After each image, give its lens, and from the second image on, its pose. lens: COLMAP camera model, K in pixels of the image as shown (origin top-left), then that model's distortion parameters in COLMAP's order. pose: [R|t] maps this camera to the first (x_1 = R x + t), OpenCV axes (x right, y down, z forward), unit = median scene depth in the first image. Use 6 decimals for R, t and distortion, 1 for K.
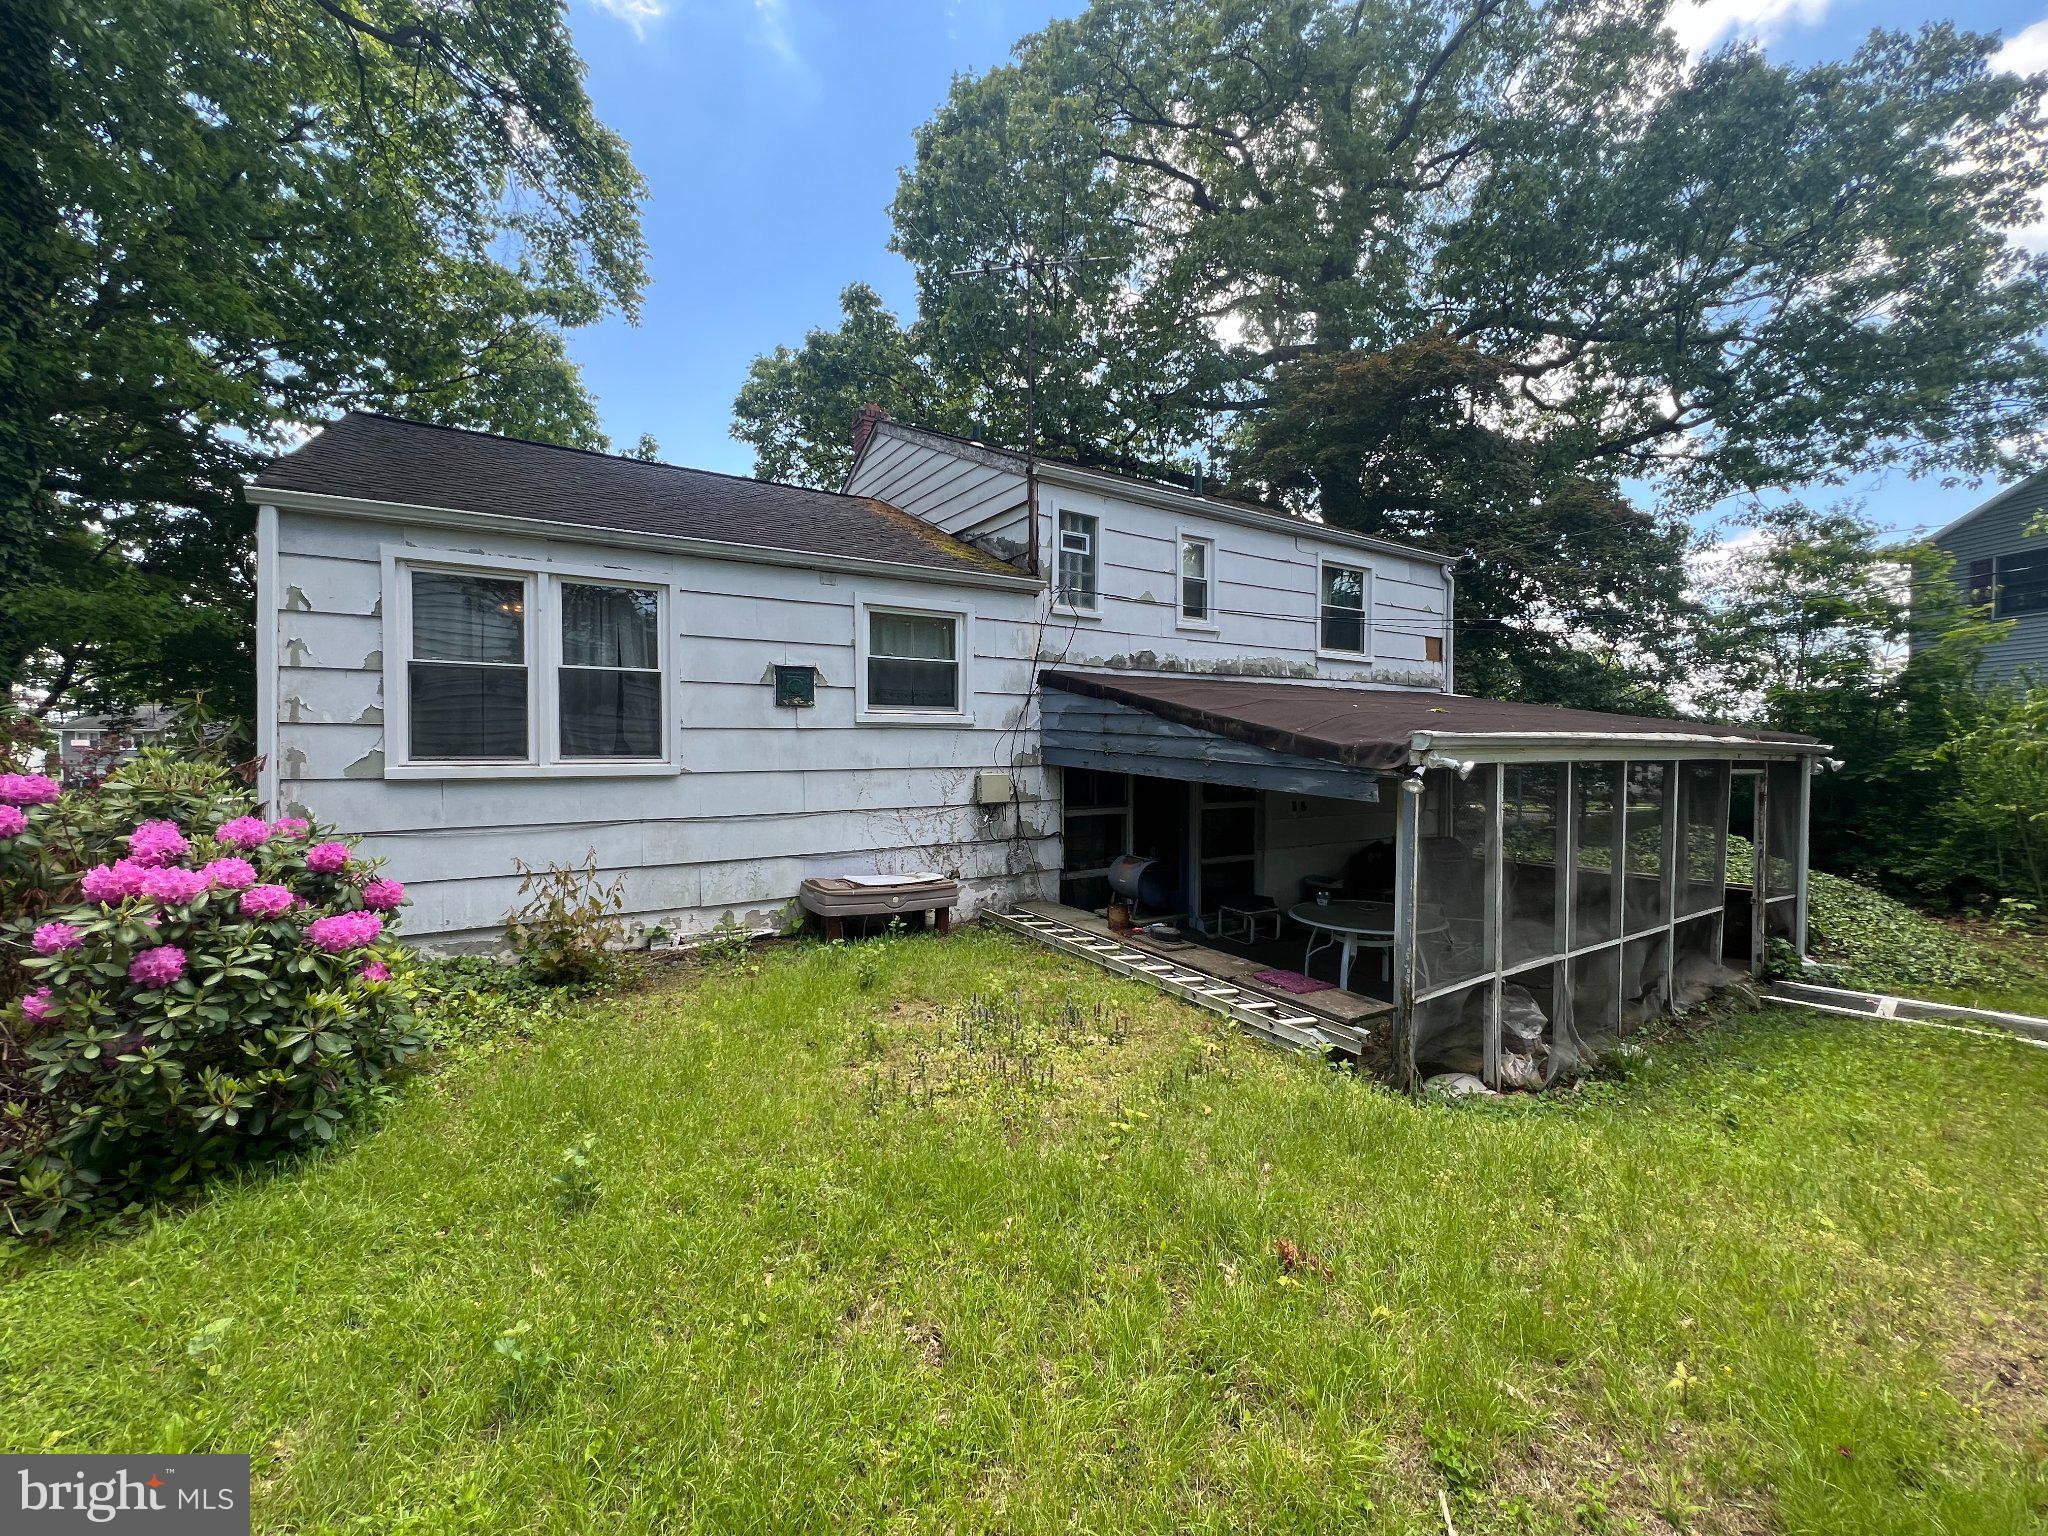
lens RADIAL K [[818.8, 0, 1028.0], [0, 818.8, 766.3], [0, 0, 1]] dist [0.000676, 0.000052]
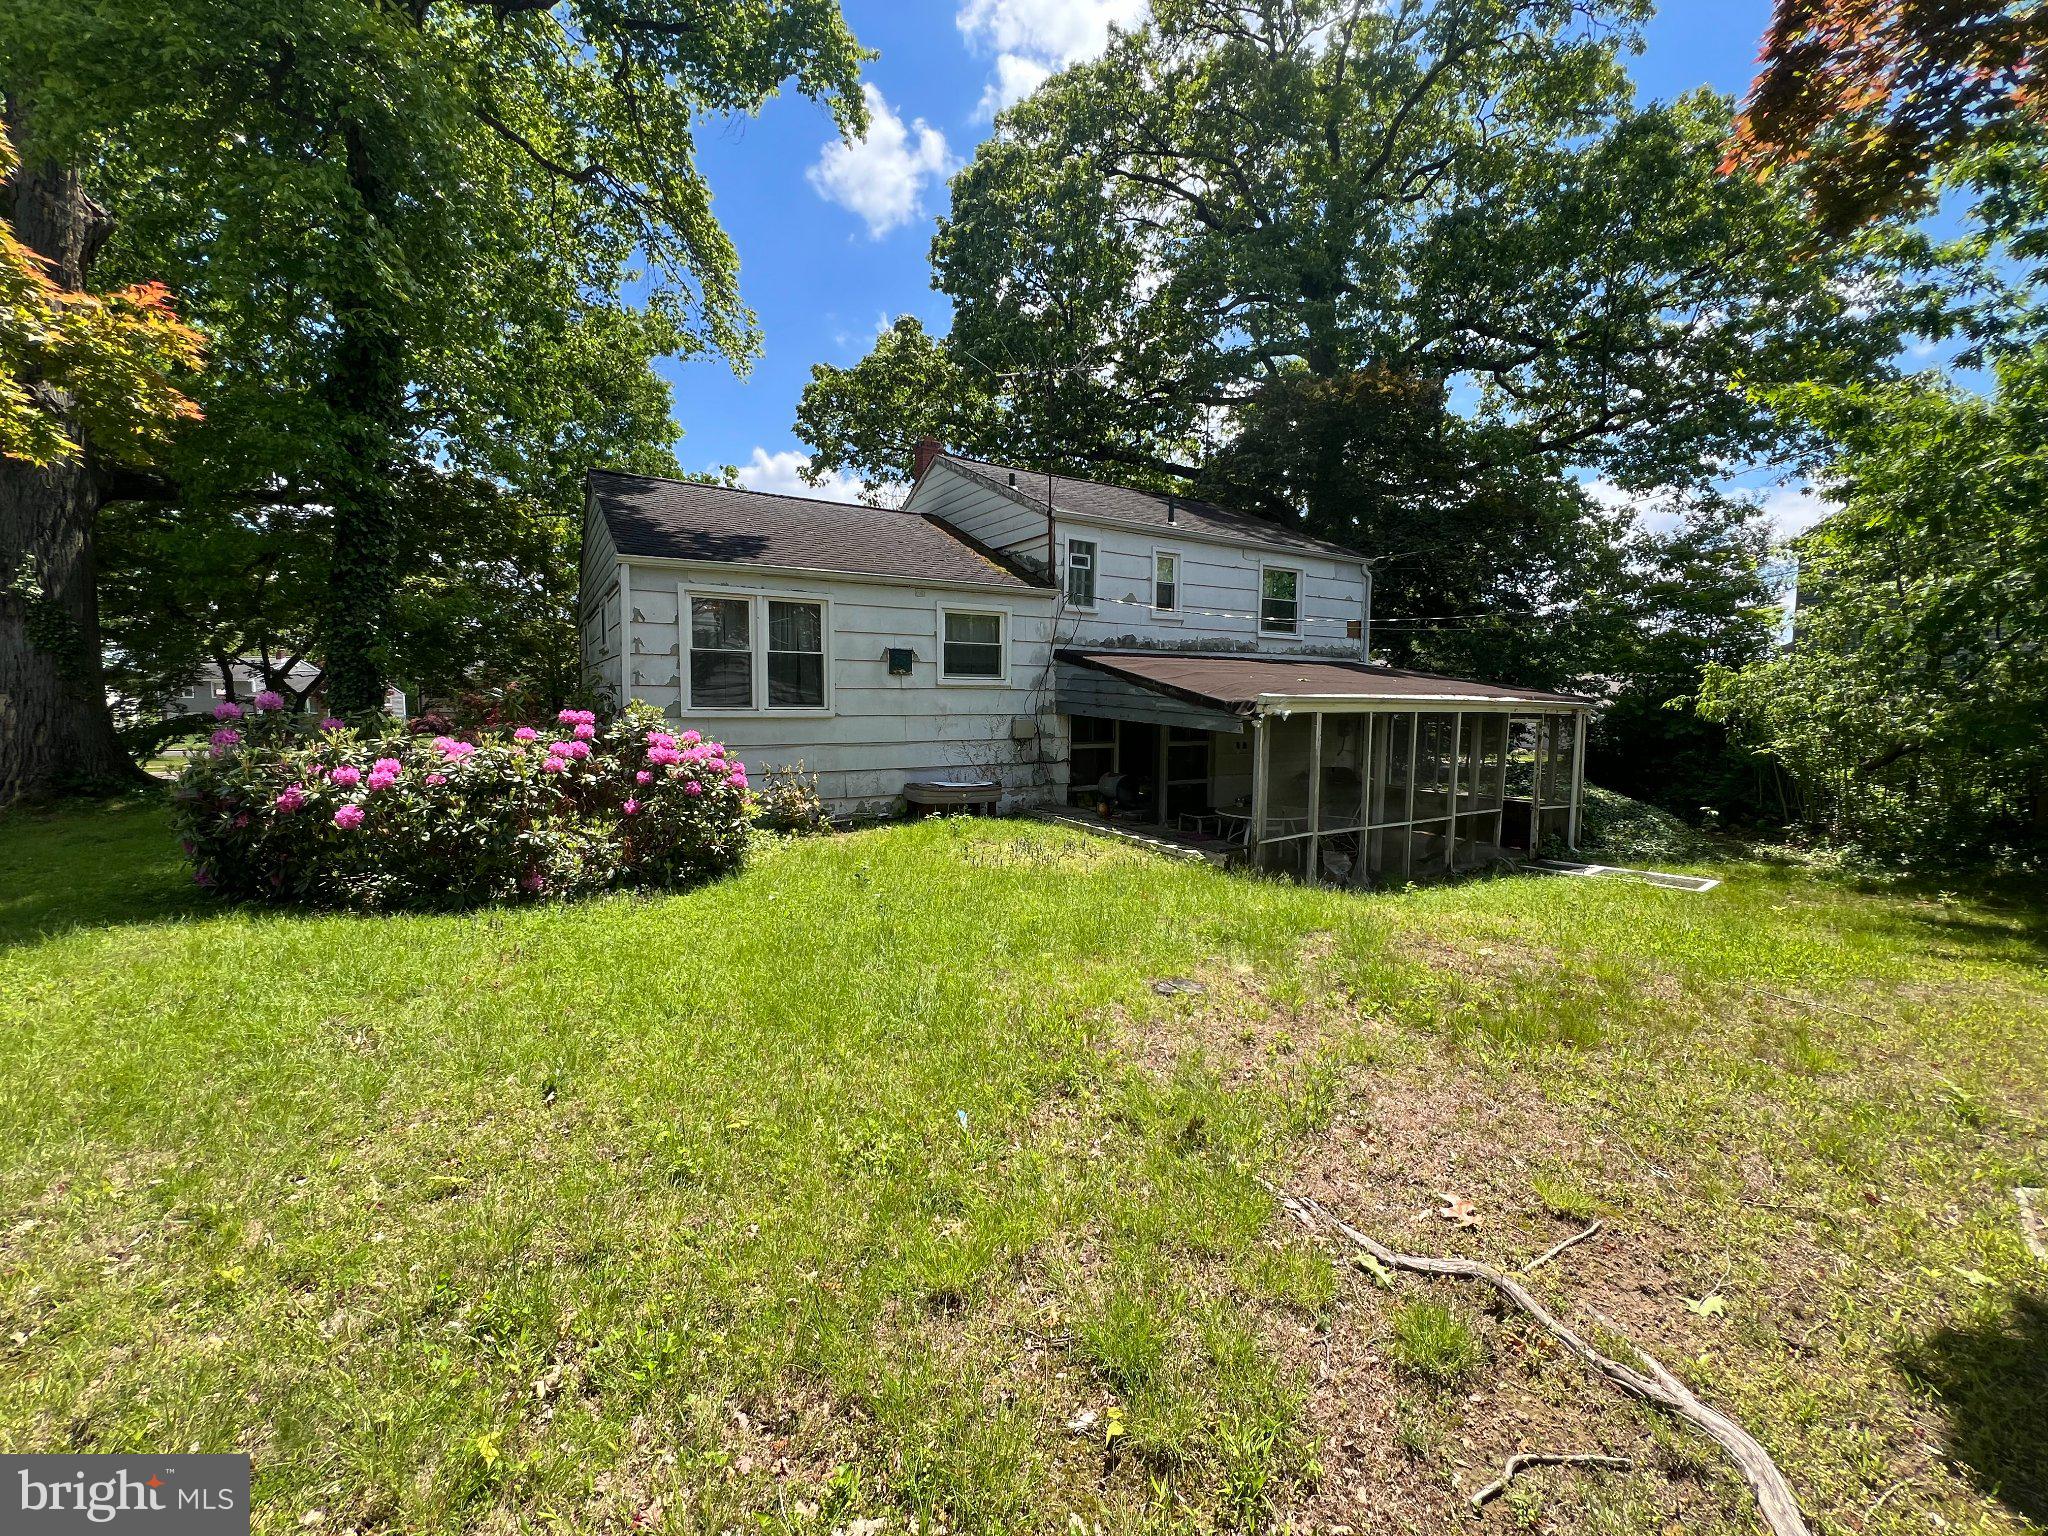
lens RADIAL K [[818.8, 0, 1014.3], [0, 818.8, 748.5], [0, 0, 1]] dist [0.000676, 0.000052]
pose [[0.999439, 0.008964, -0.032254, -0.009735], [-0.007850, 0.999373, 0.034514, 0.011366], [0.032543, -0.034241, 0.998884, -0.481796]]
